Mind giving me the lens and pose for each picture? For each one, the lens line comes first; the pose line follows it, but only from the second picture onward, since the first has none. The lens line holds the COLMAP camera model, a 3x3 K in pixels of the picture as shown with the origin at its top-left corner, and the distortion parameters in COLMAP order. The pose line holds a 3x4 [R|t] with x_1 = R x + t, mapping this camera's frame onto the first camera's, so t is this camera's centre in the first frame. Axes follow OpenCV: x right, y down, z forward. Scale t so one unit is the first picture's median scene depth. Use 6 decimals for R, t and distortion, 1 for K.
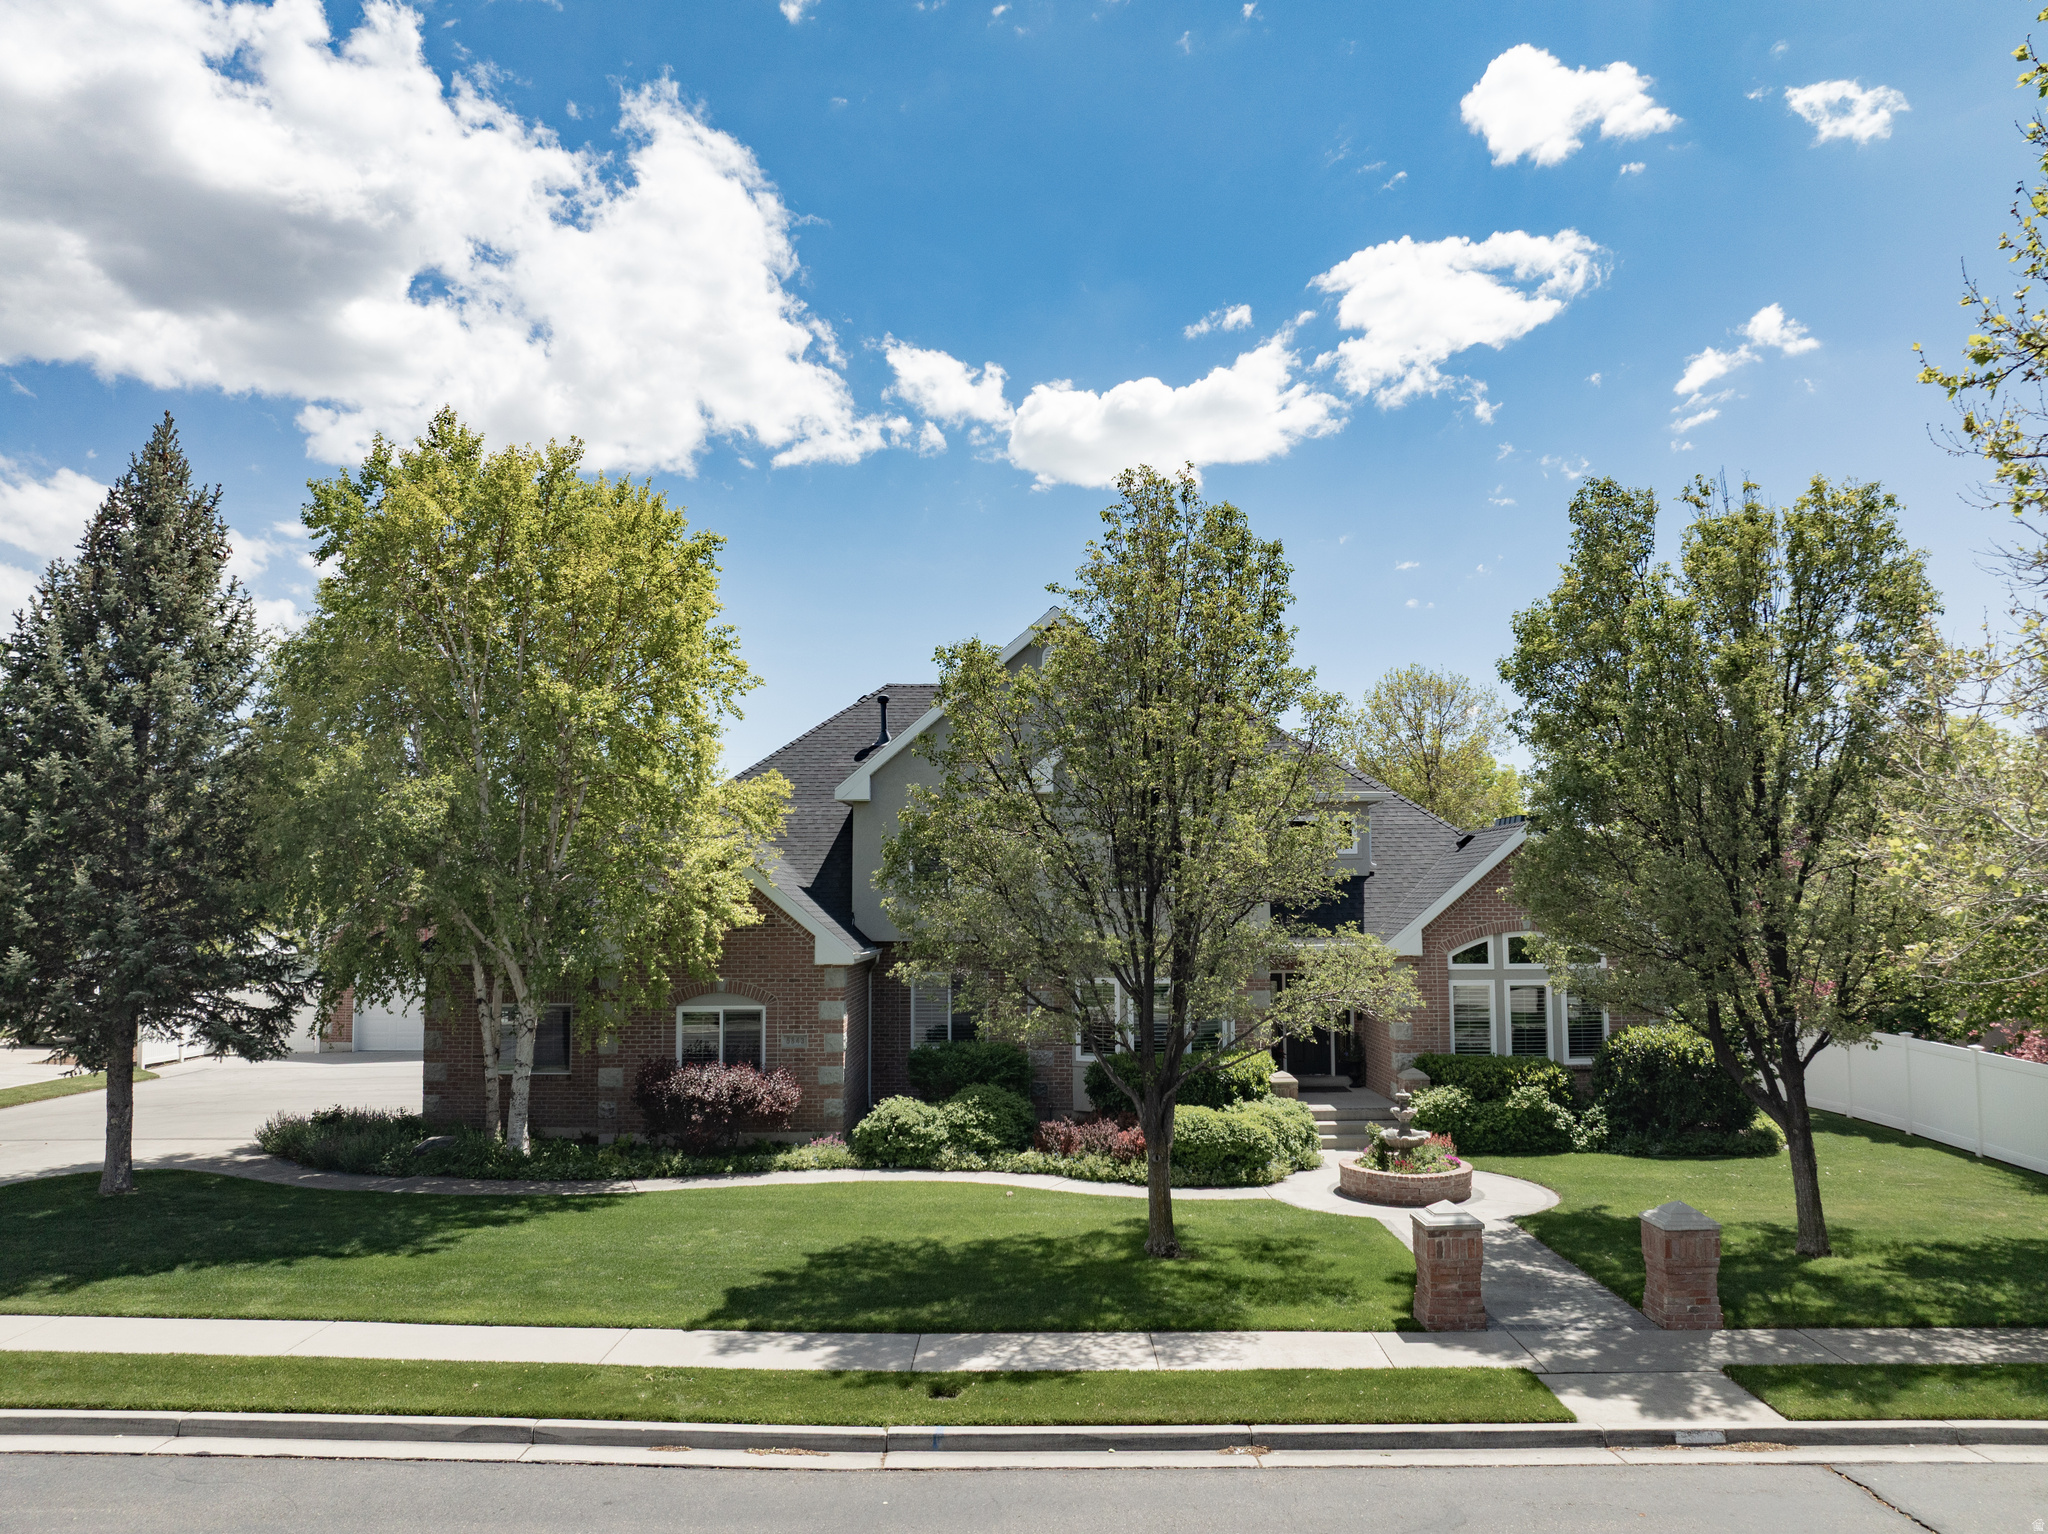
lens RADIAL K [[1457.3, 0, 1035.7], [0, 1457.3, 767.7], [0, 0, 1]] dist [-0.020513, 0.005685]
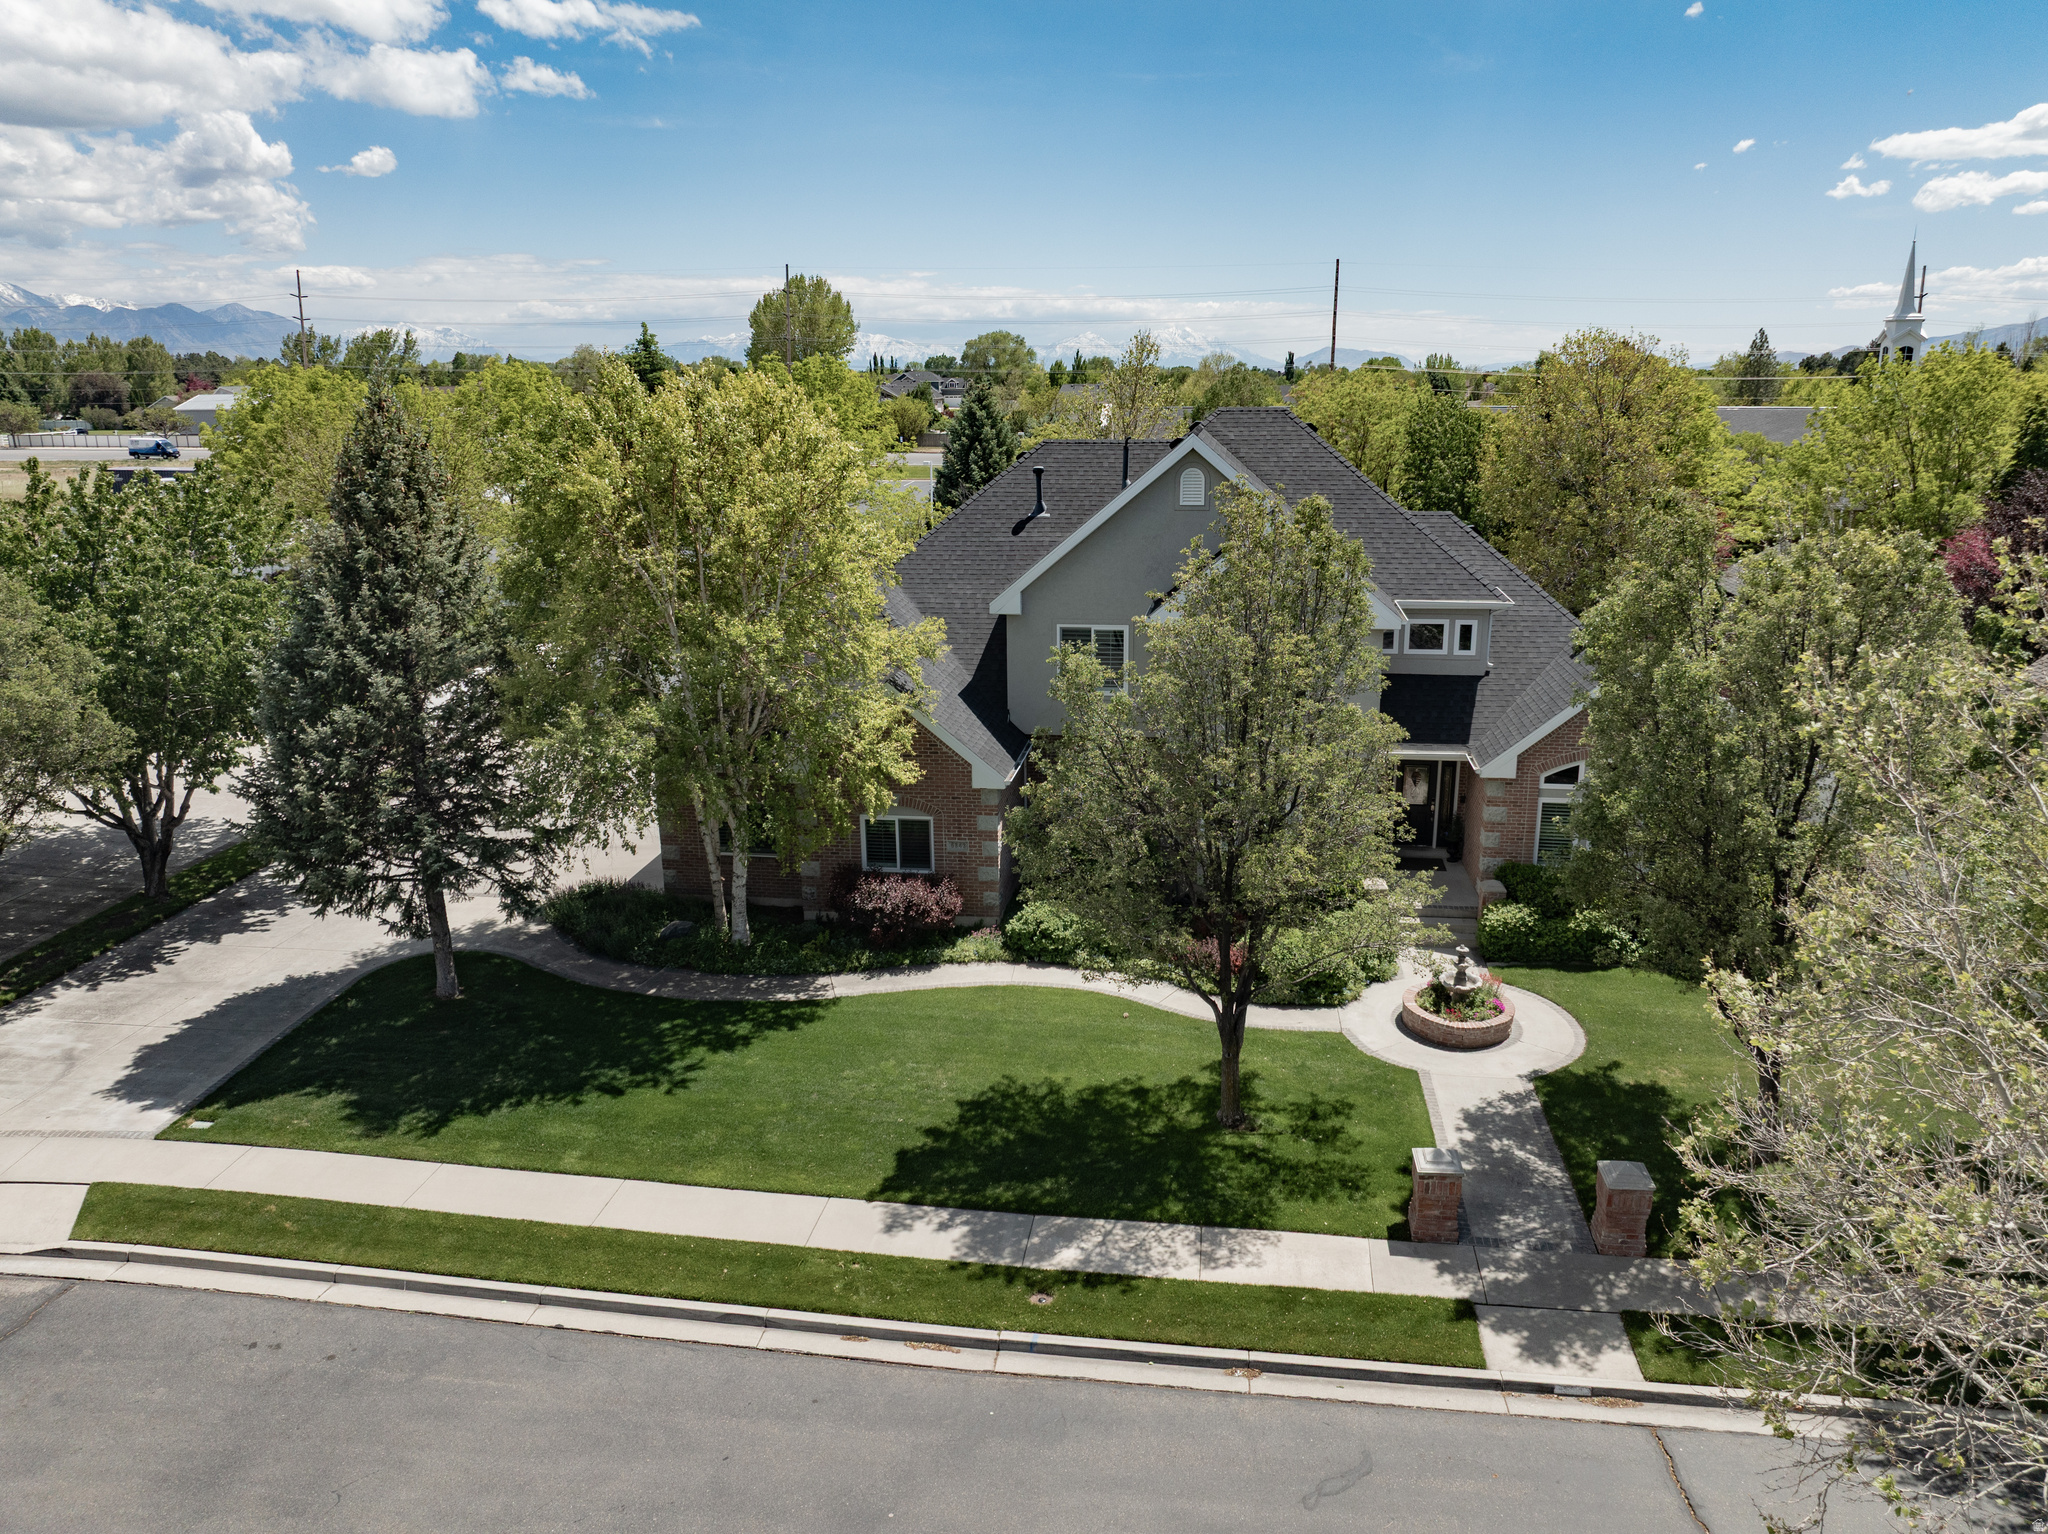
lens RADIAL K [[1457.3, 0, 1029.9], [0, 1457.3, 763.0], [0, 0, 1]] dist [-0.020513, 0.005685]
pose [[0.989584, 0.032050, -0.140344, 0.080870], [0.020337, 0.934001, 0.356691, -0.412999], [0.142513, -0.355830, 0.923620, -0.100684]]
